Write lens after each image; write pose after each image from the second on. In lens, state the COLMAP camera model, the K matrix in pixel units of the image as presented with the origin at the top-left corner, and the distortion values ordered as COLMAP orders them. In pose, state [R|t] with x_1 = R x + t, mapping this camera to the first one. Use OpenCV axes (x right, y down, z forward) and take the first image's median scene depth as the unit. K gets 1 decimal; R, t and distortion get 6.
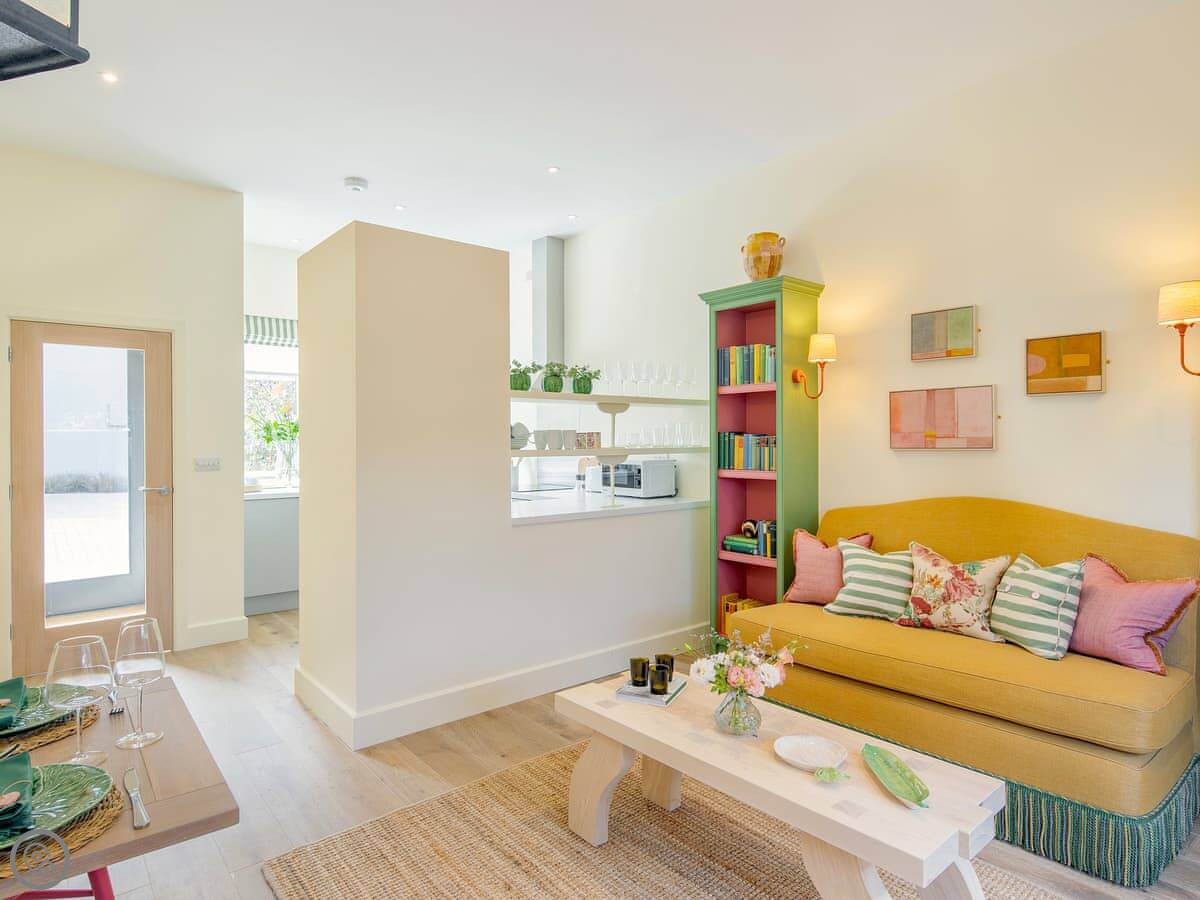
lens RADIAL K [[677.2, 0, 600.0], [0, 677.2, 450.0], [0, 0, 1]] dist [0.003266, 0.000462]
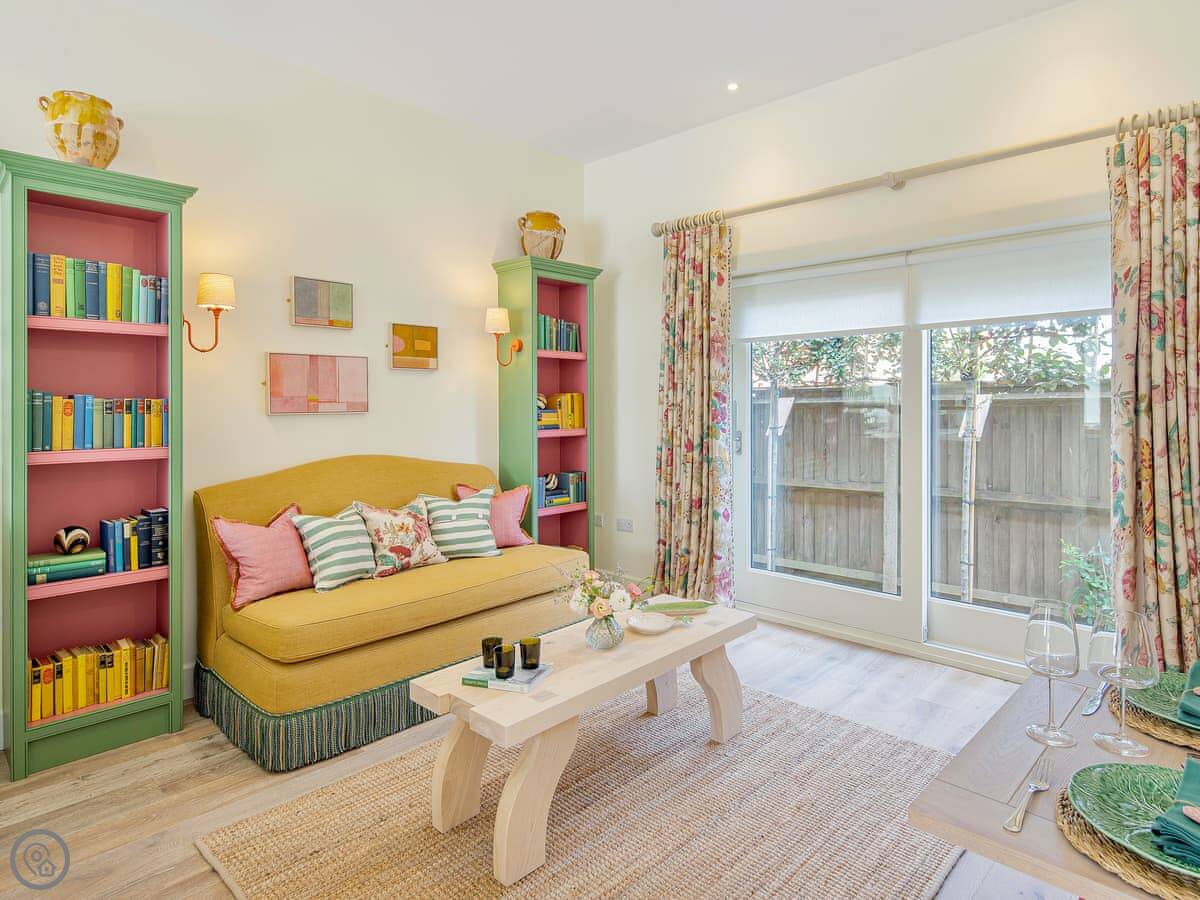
lens RADIAL K [[672.0, 0, 637.5], [0, 672.0, 413.6], [0, 0, 1]] dist [-0.000409, -0.000472]
pose [[-0.120498, -0.007531, 0.992685, -0.577299], [0.018614, 0.999778, 0.009844, -0.001819], [-0.992539, 0.019664, -0.120331, 0.638939]]
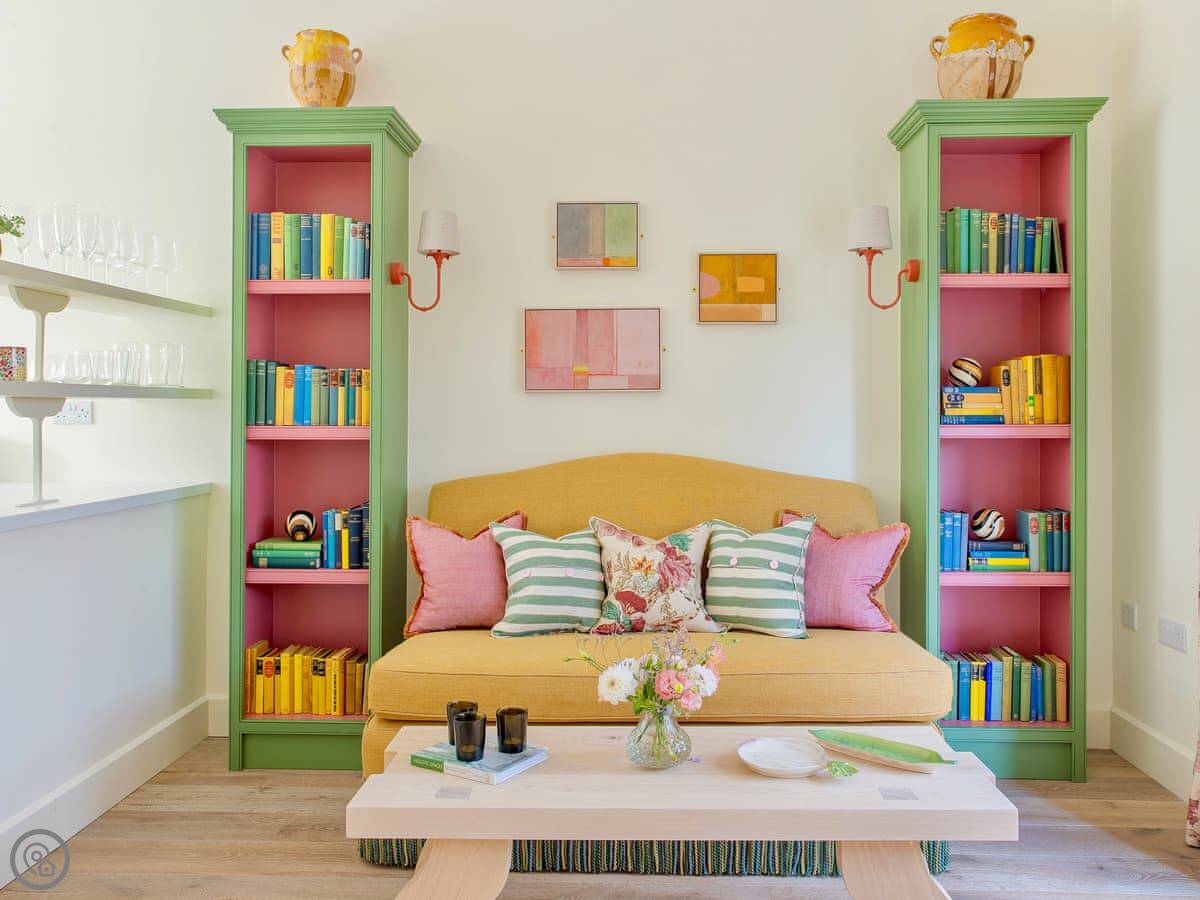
lens RADIAL K [[969.3, 0, 614.1], [0, 969.3, 413.5], [0, 0, 1]] dist [-0.000260, 0.000710]
pose [[0.675400, 0.003439, 0.737444, -0.258430], [0.005540, 0.999937, -0.009737, 0.033557], [-0.737431, 0.010662, 0.675338, 0.271035]]
